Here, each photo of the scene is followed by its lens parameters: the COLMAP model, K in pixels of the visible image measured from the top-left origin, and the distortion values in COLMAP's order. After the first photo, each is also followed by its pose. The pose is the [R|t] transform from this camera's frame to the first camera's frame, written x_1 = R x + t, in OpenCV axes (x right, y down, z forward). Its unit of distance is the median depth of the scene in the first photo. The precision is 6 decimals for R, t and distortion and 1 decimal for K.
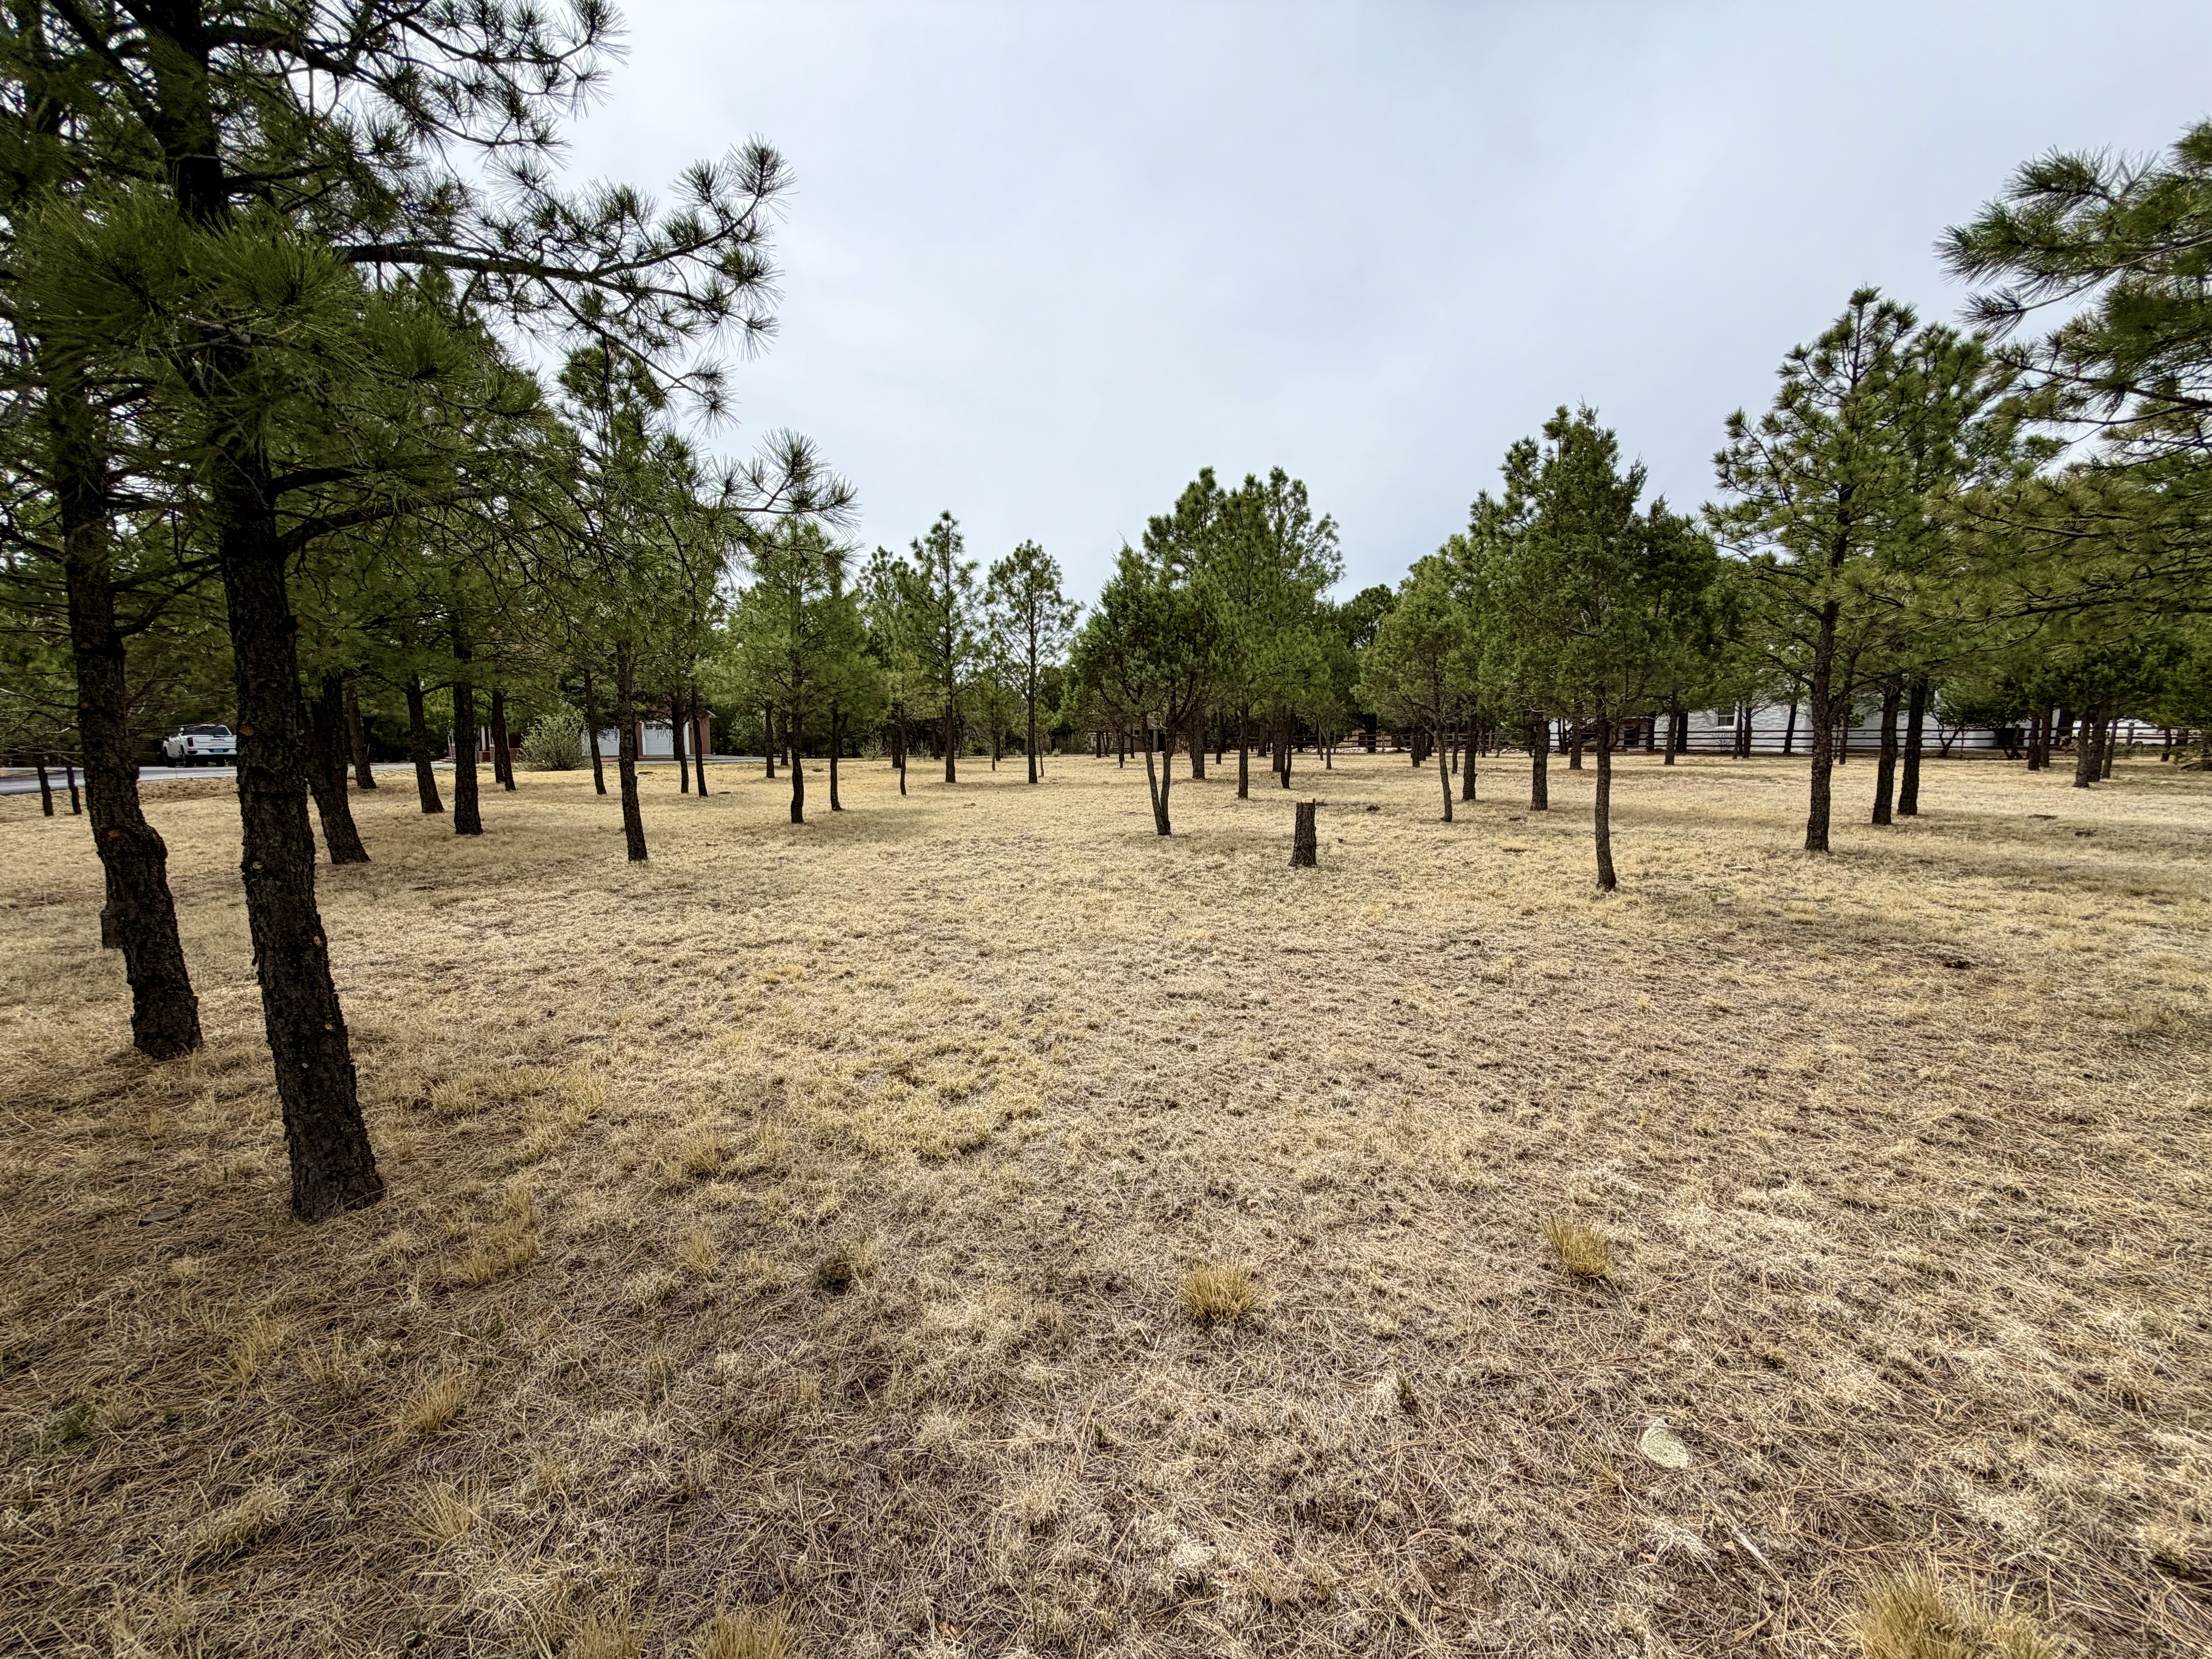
lens RADIAL K [[875.5, 0, 1098.7], [0, 875.5, 826.1], [0, 0, 1]] dist [-0.000498, -0.000285]
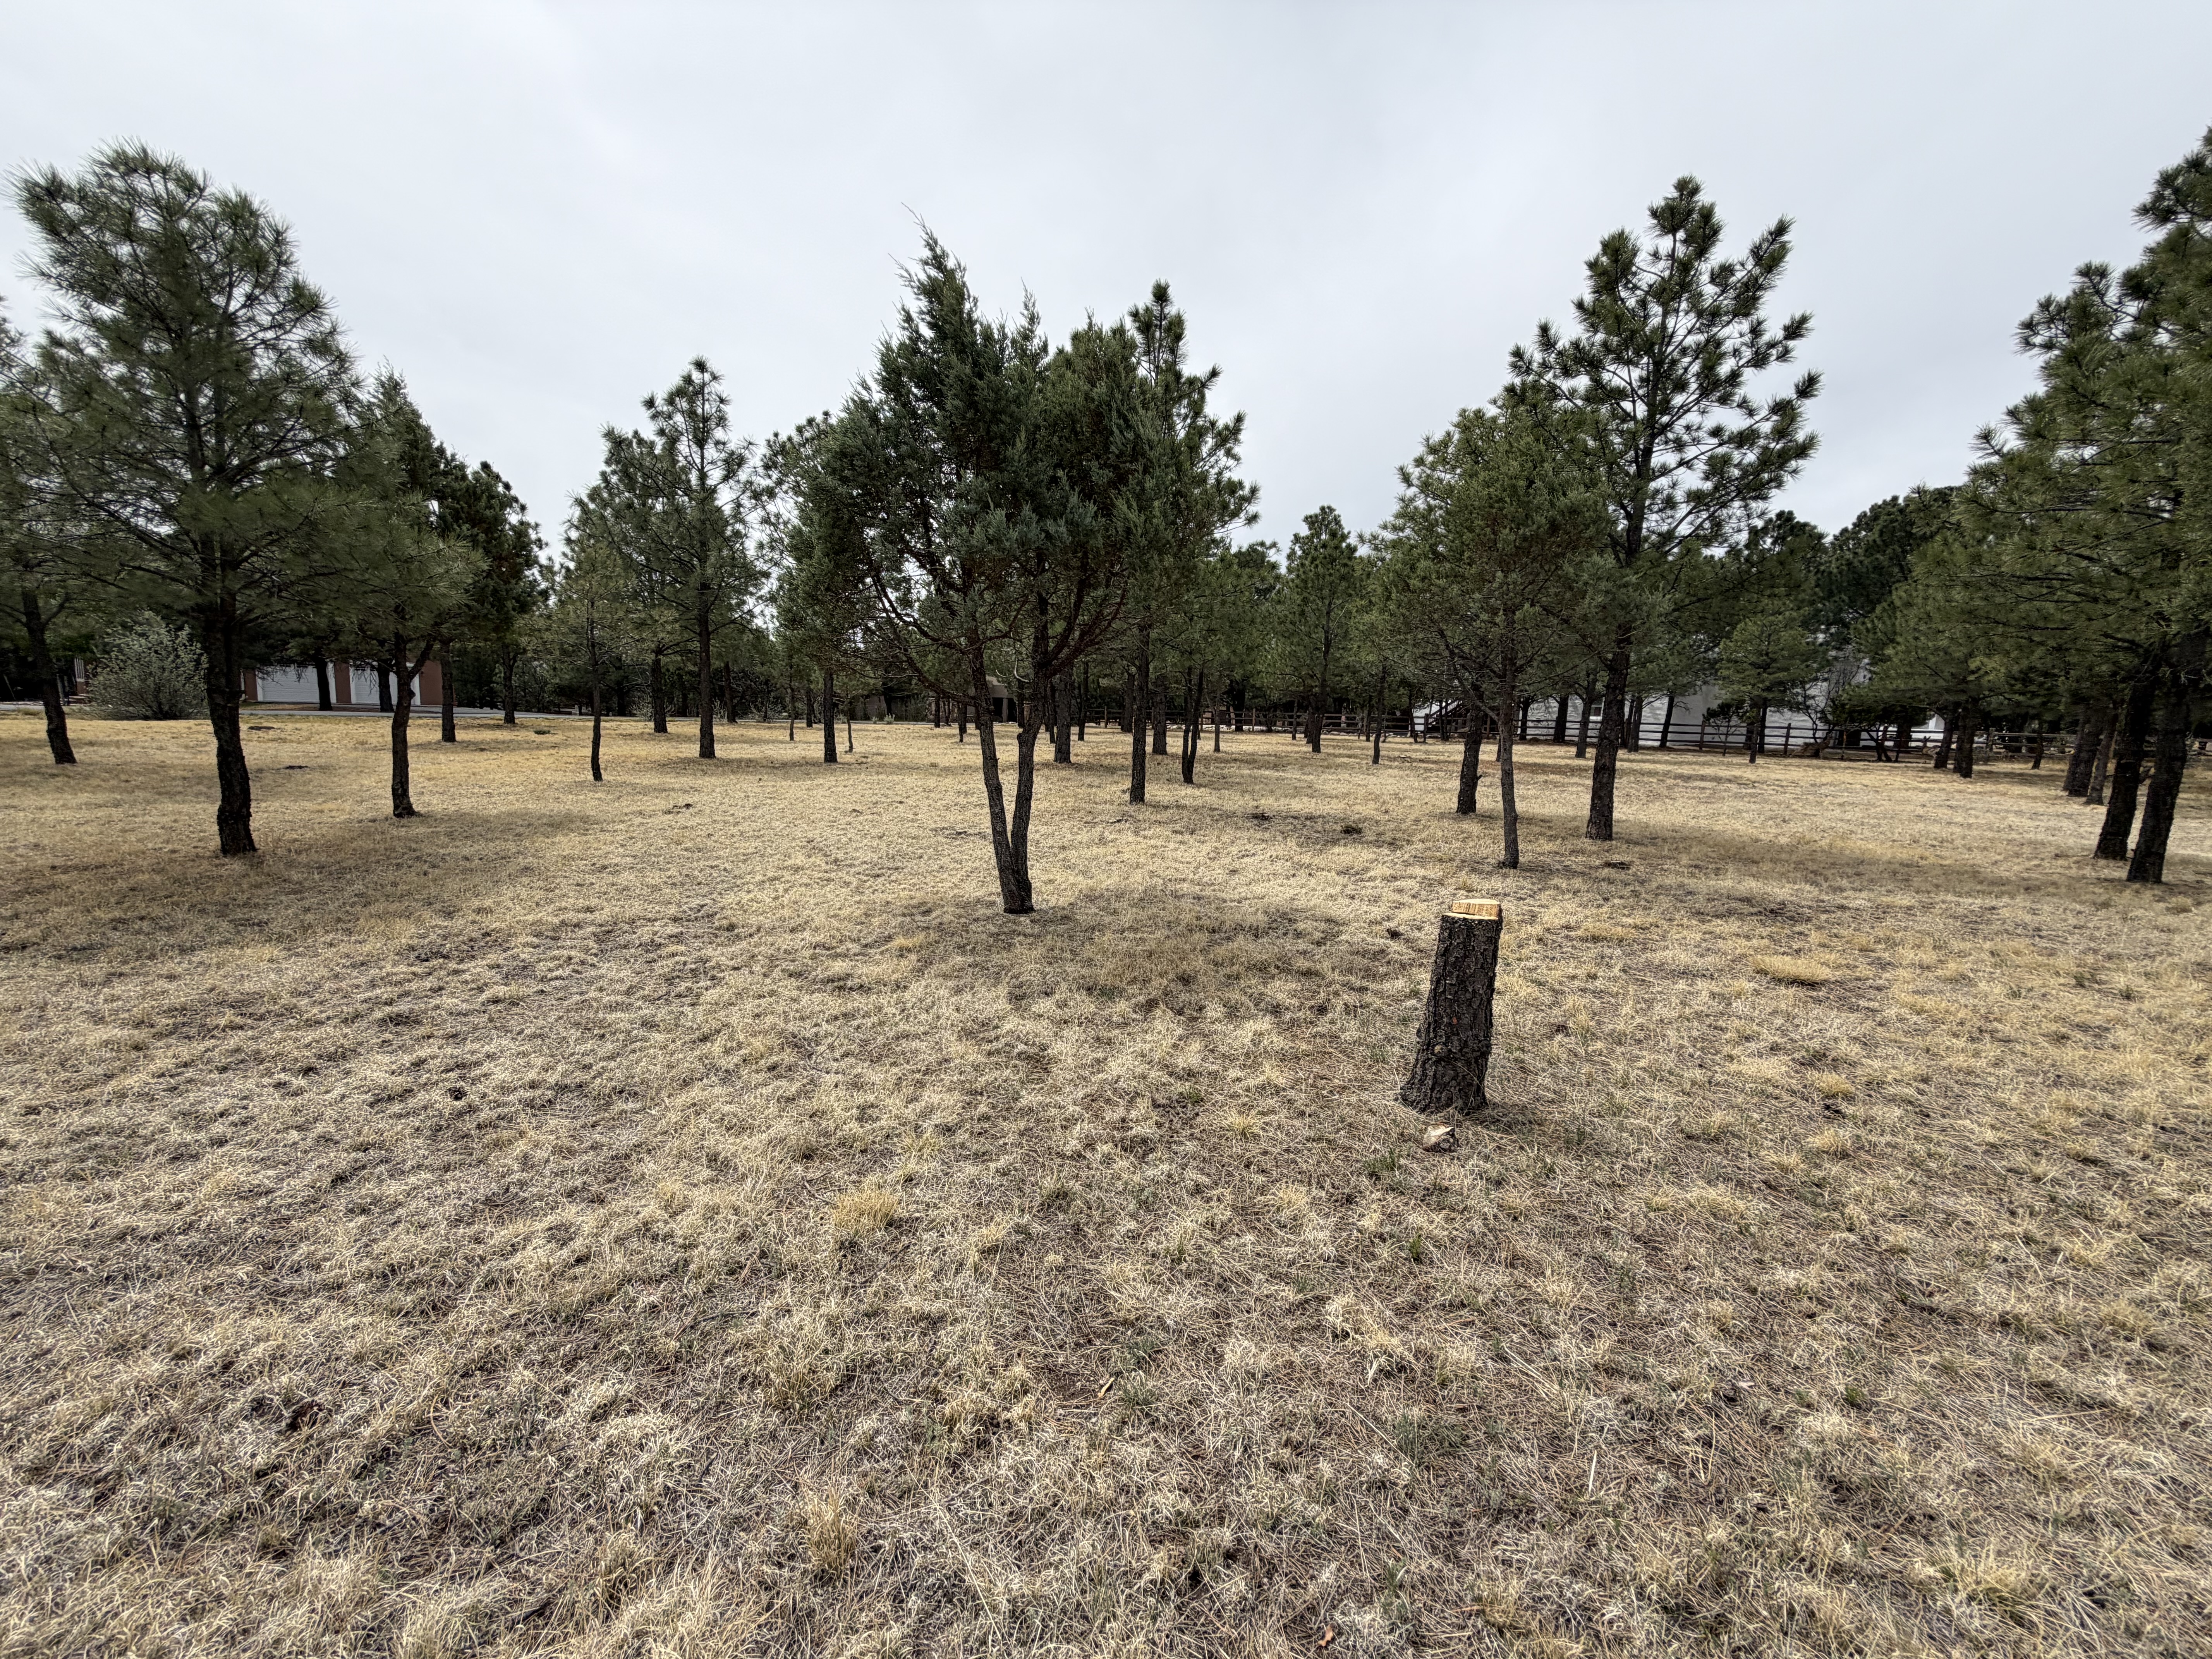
lens RADIAL K [[875.5, 0, 1098.7], [0, 875.5, 826.1], [0, 0, 1]] dist [-0.000498, -0.000285]
pose [[0.984841, 0.014838, 0.172826, 0.017873], [-0.020703, 0.999267, 0.032185, -0.025259], [-0.172222, -0.035275, 0.984426, 0.265725]]
